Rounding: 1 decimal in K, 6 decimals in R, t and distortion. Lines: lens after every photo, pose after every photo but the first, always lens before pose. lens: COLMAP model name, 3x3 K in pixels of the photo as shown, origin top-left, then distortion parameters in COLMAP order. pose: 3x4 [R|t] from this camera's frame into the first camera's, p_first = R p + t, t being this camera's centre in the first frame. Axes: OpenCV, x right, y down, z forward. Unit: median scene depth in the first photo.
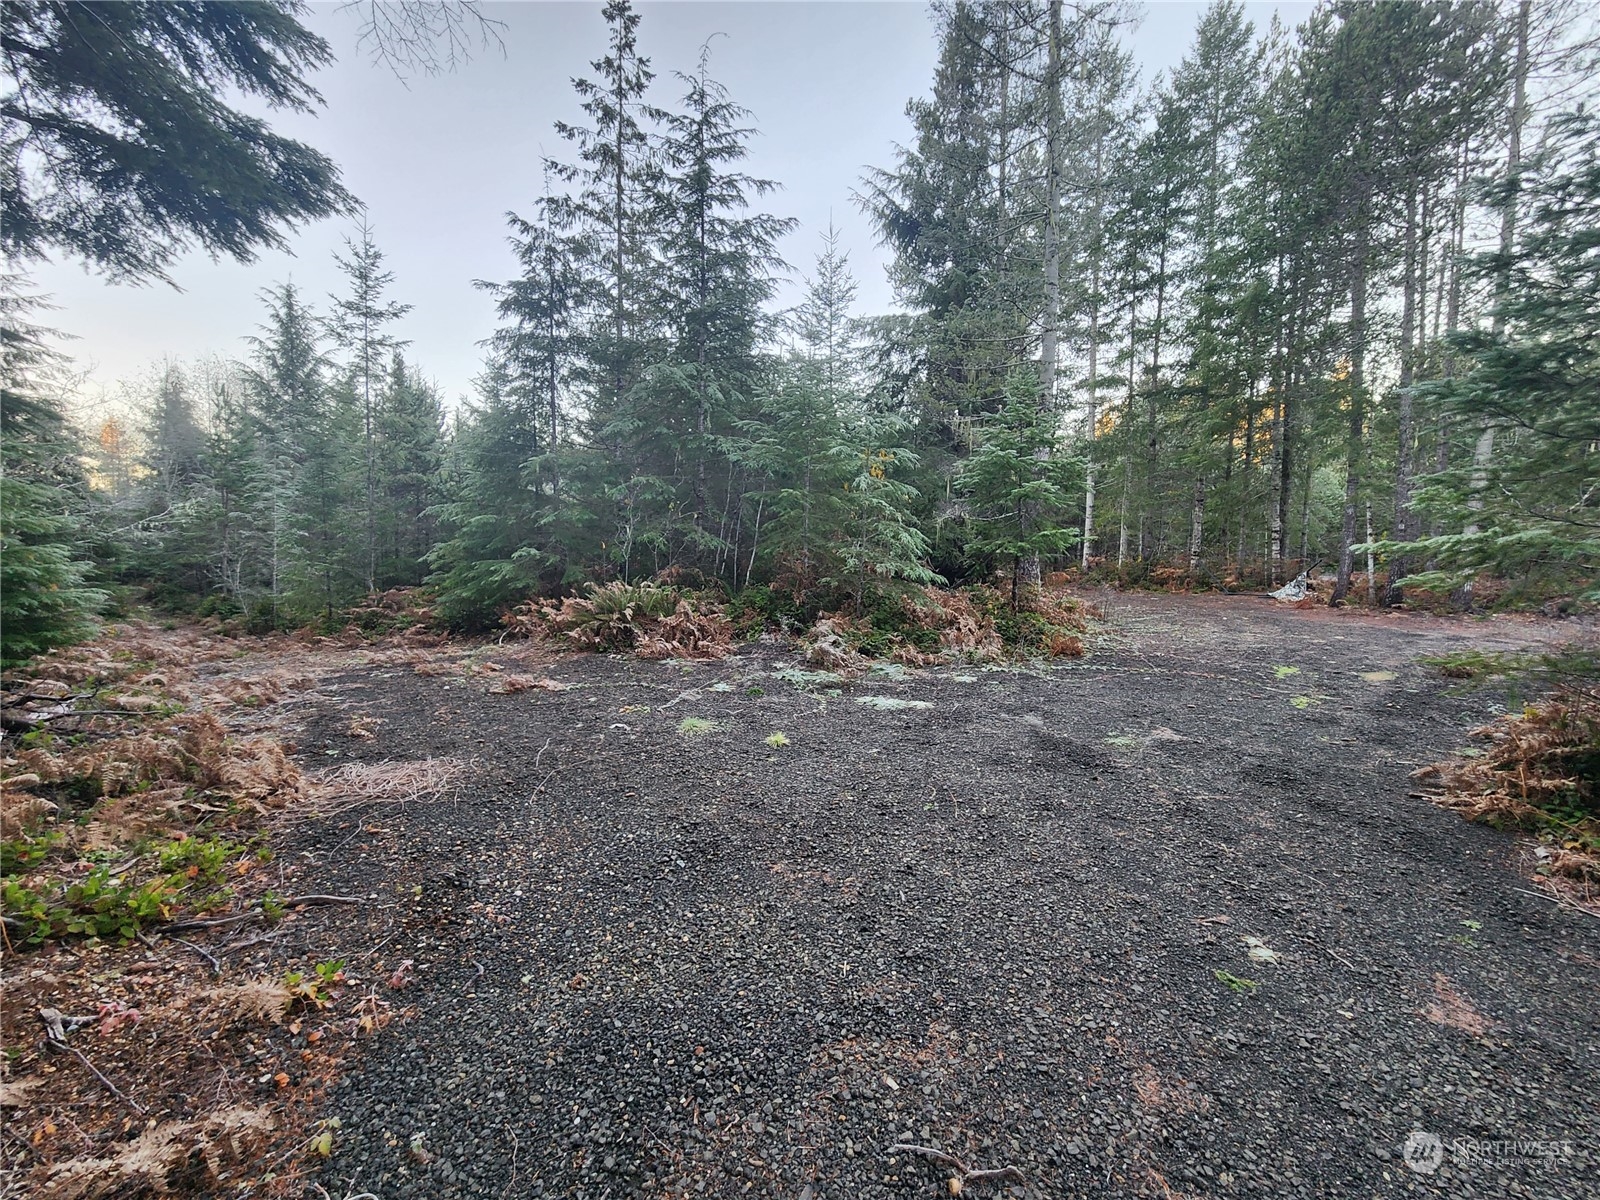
lens RADIAL K [[659.2, 0, 804.0], [0, 659.2, 598.3], [0, 0, 1]] dist [0.000156, -0.000446]
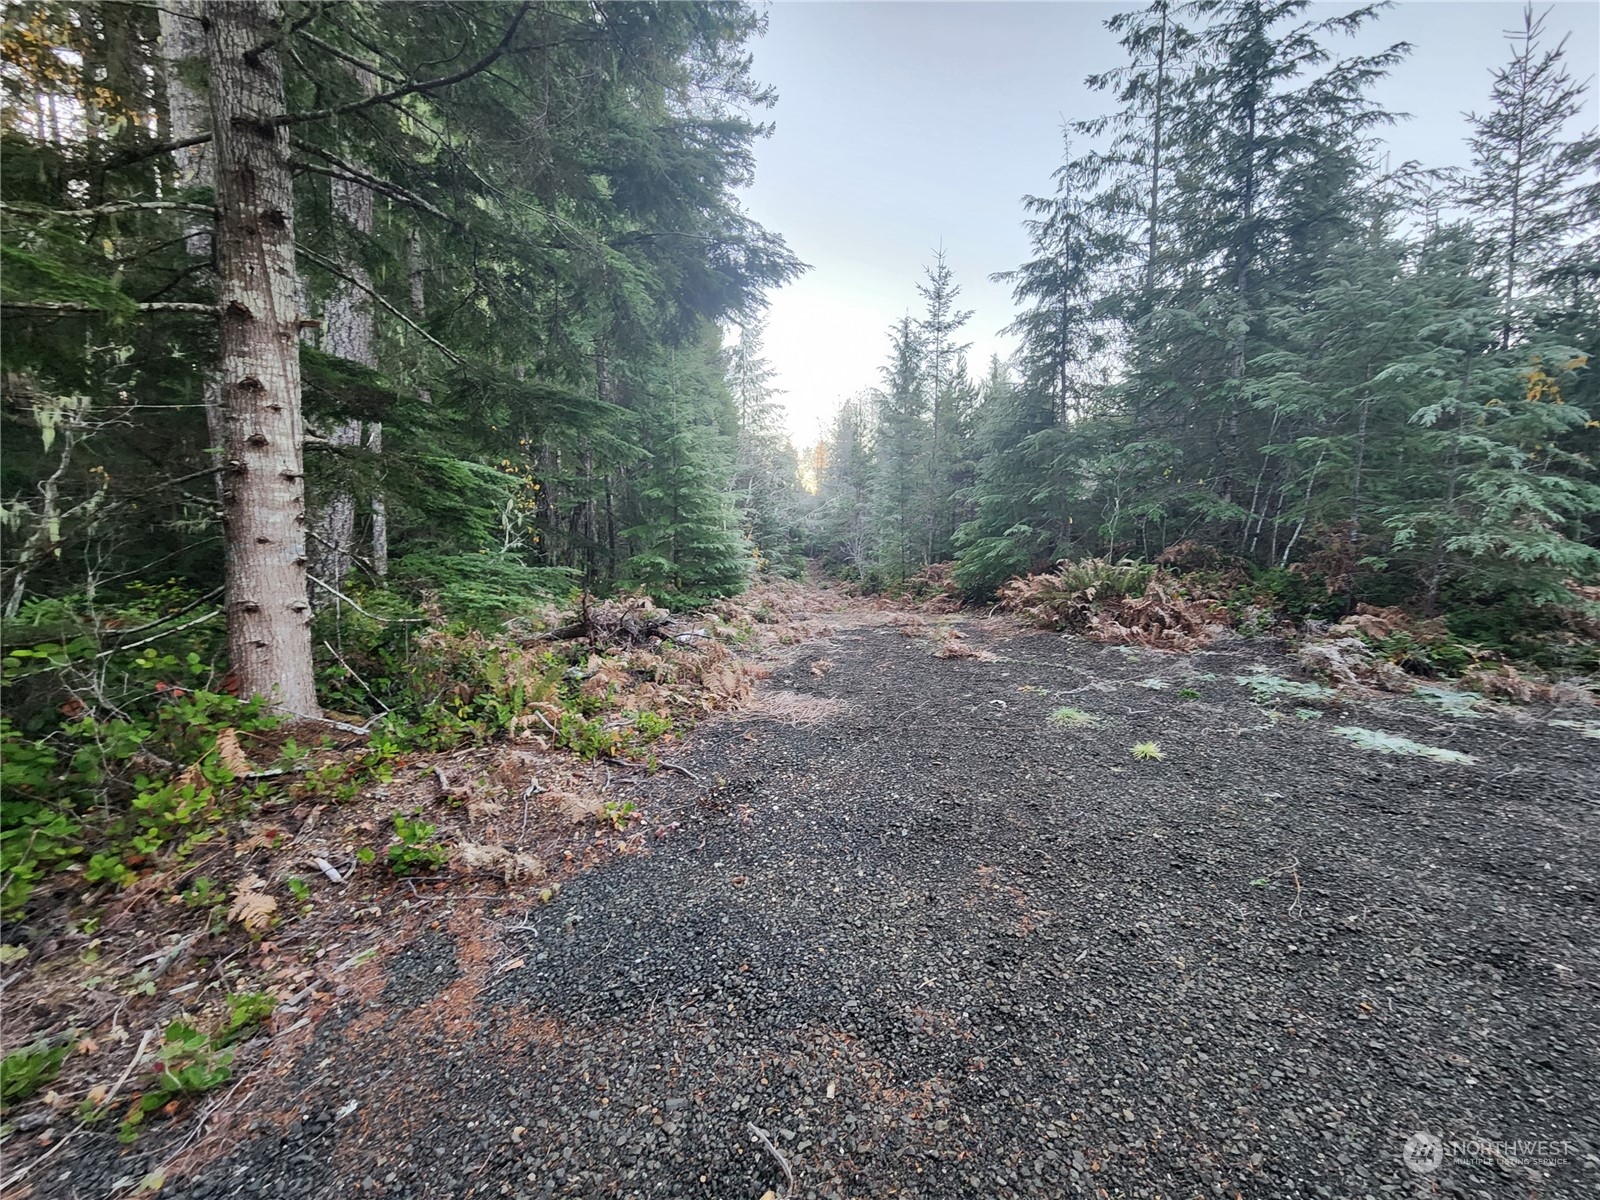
lens RADIAL K [[659.2, 0, 804.0], [0, 659.2, 598.3], [0, 0, 1]] dist [0.000156, -0.000446]
pose [[0.659807, 0.058796, -0.749131, 0.119580], [-0.033529, 0.998245, 0.048817, -0.000841], [0.750687, -0.007092, 0.660620, 0.055866]]
